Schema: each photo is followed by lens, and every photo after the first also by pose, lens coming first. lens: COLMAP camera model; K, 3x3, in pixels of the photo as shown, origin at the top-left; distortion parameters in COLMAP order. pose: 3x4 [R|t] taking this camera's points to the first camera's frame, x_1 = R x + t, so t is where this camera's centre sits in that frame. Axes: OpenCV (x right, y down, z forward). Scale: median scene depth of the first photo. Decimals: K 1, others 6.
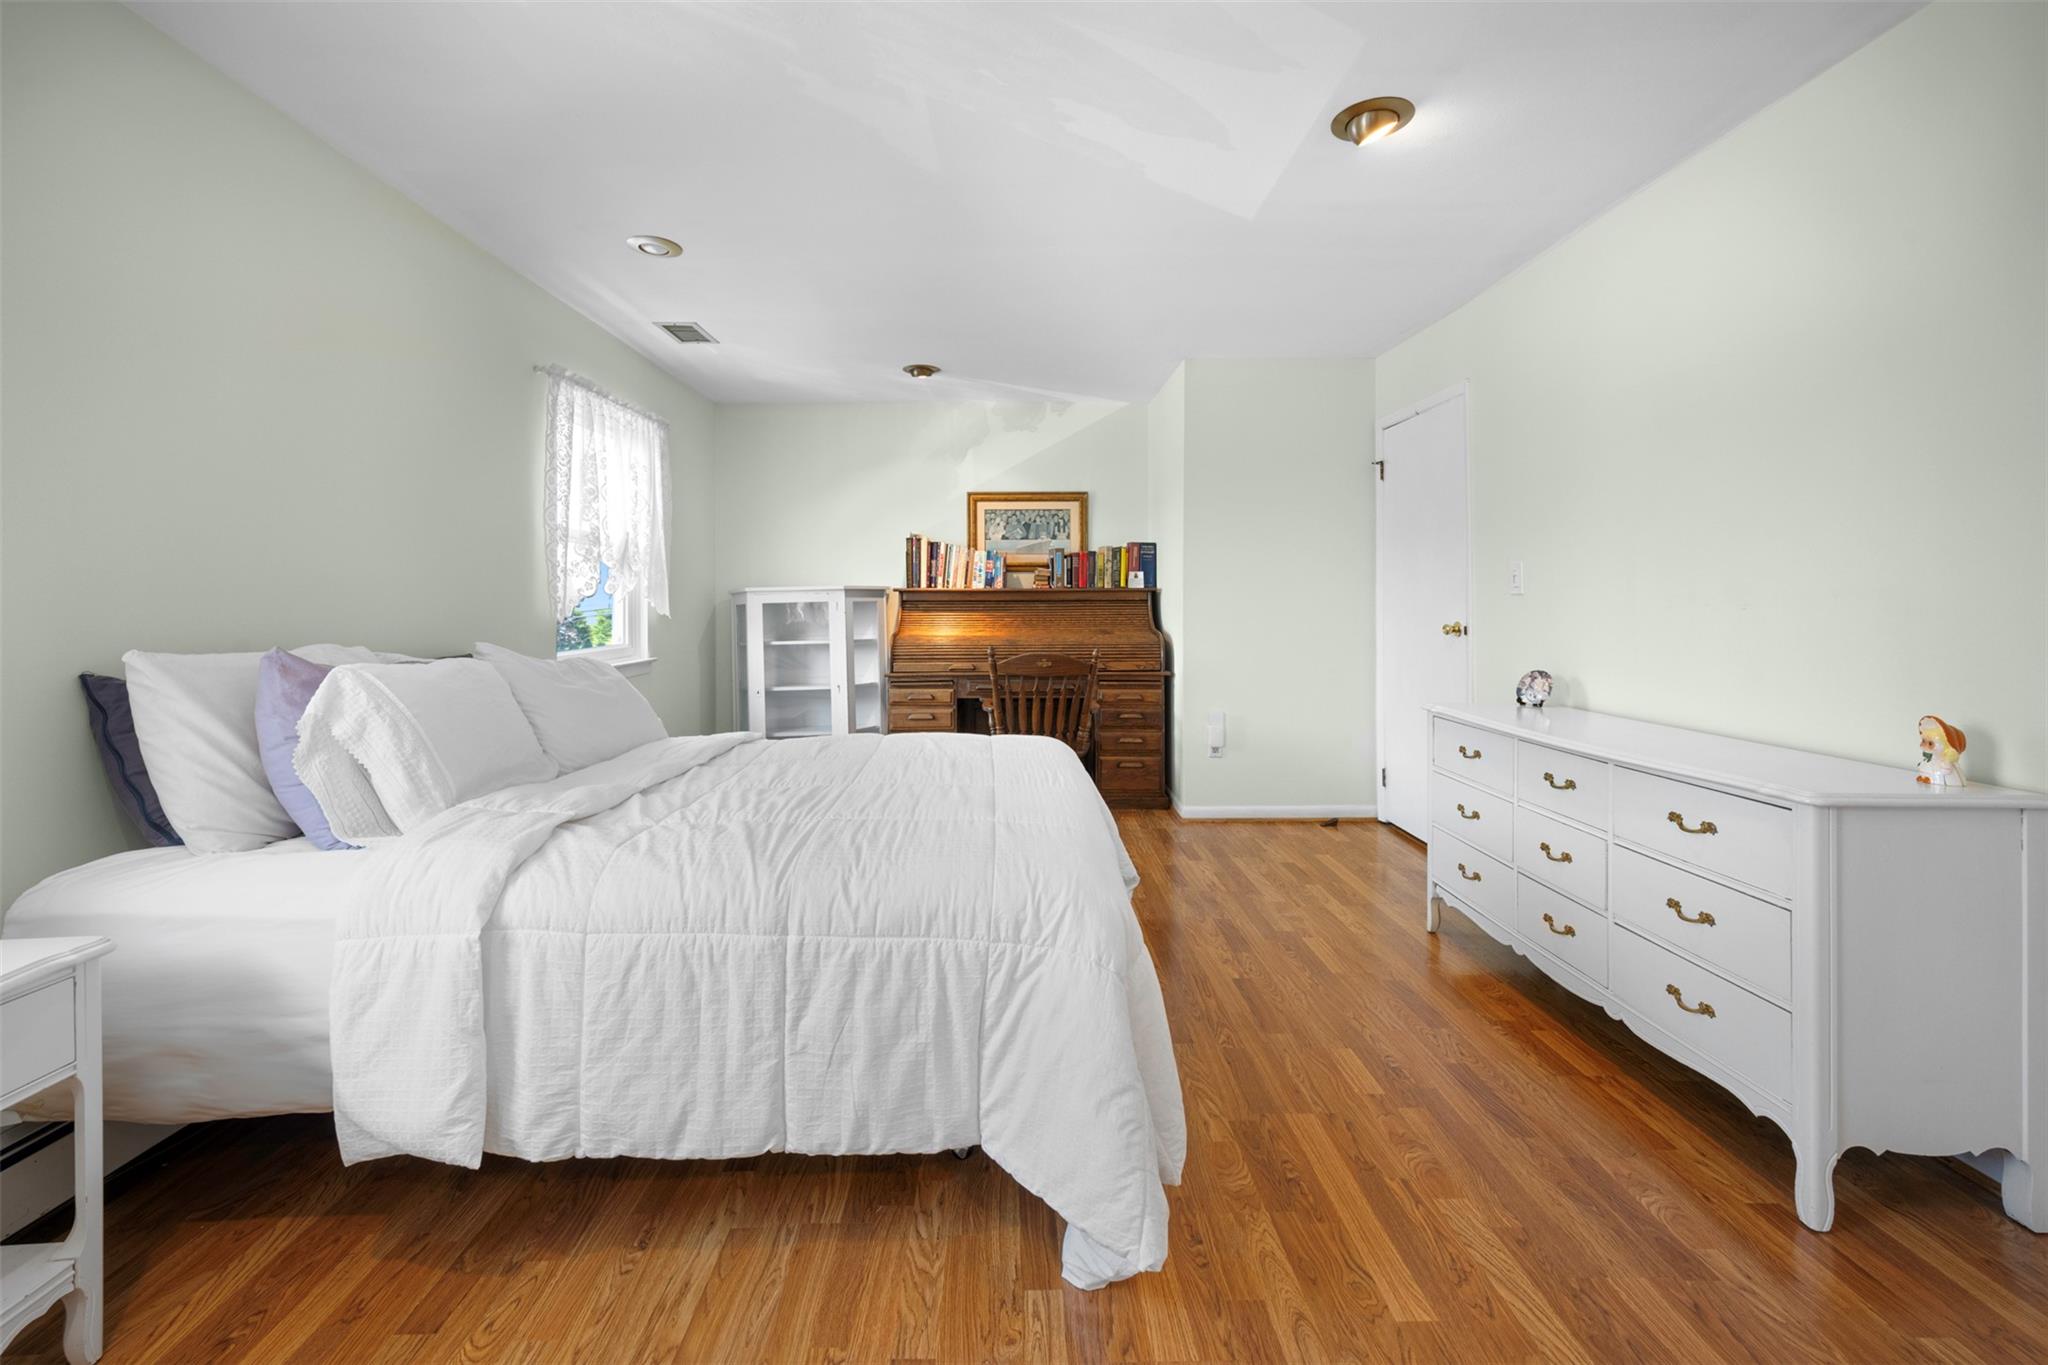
lens RADIAL K [[827.3, 0, 1014.8], [0, 827.3, 595.8], [0, 0, 1]] dist [-0.003726, 0.001030]
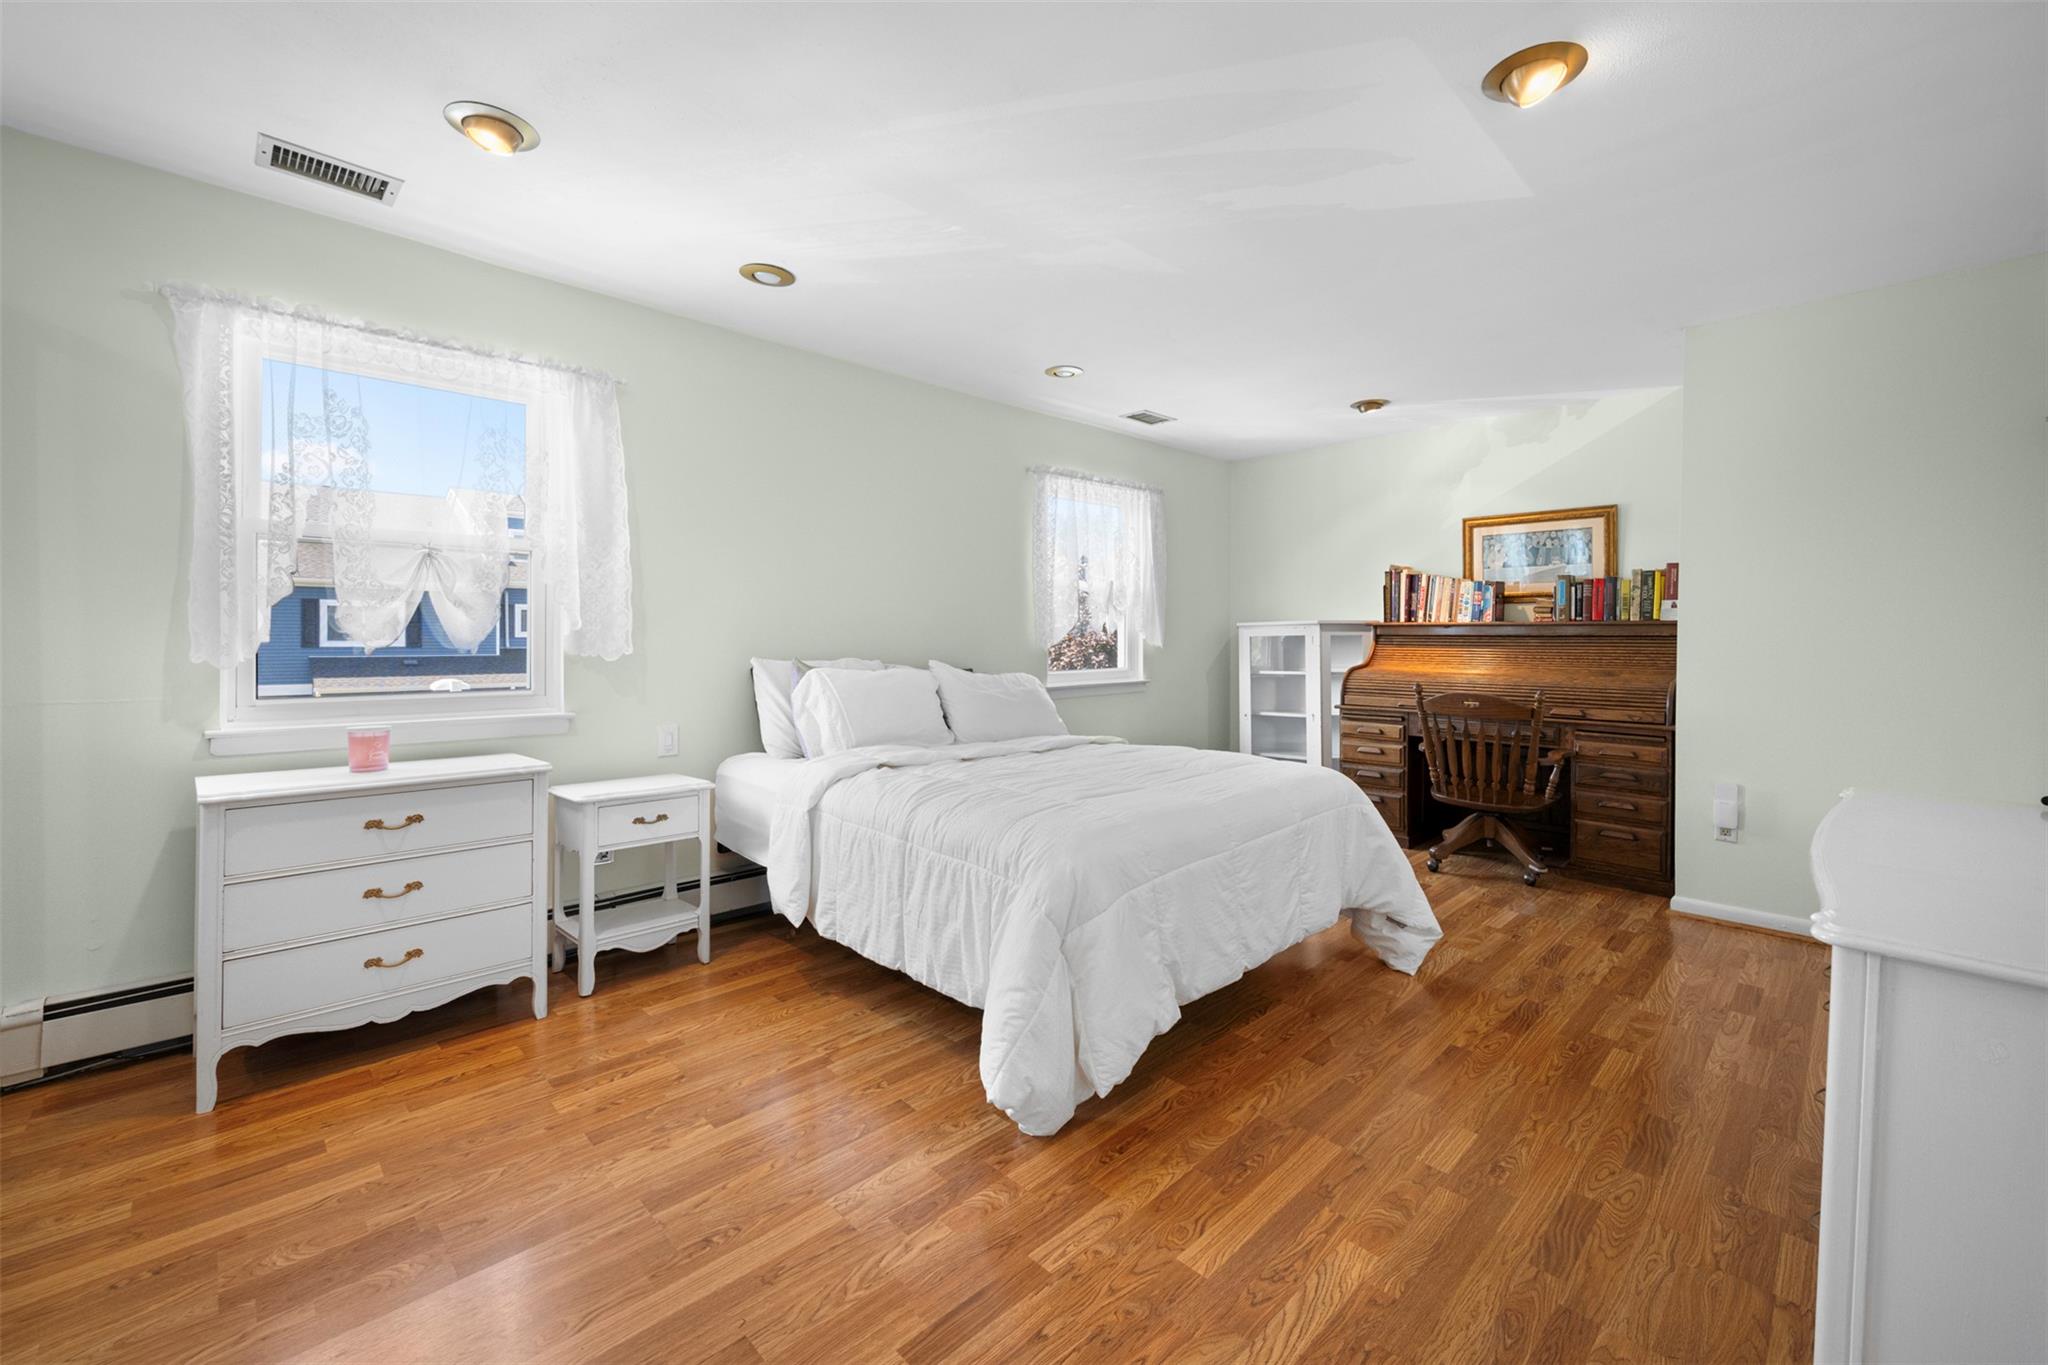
lens RADIAL K [[827.3, 0, 1055.2], [0, 827.3, 644.7], [0, 0, 1]] dist [-0.003726, 0.001030]
pose [[0.705558, 0.013864, -0.708516, 0.328988], [0.000582, 0.999797, 0.020144, -0.002885], [0.708652, -0.014625, 0.705407, 0.019806]]
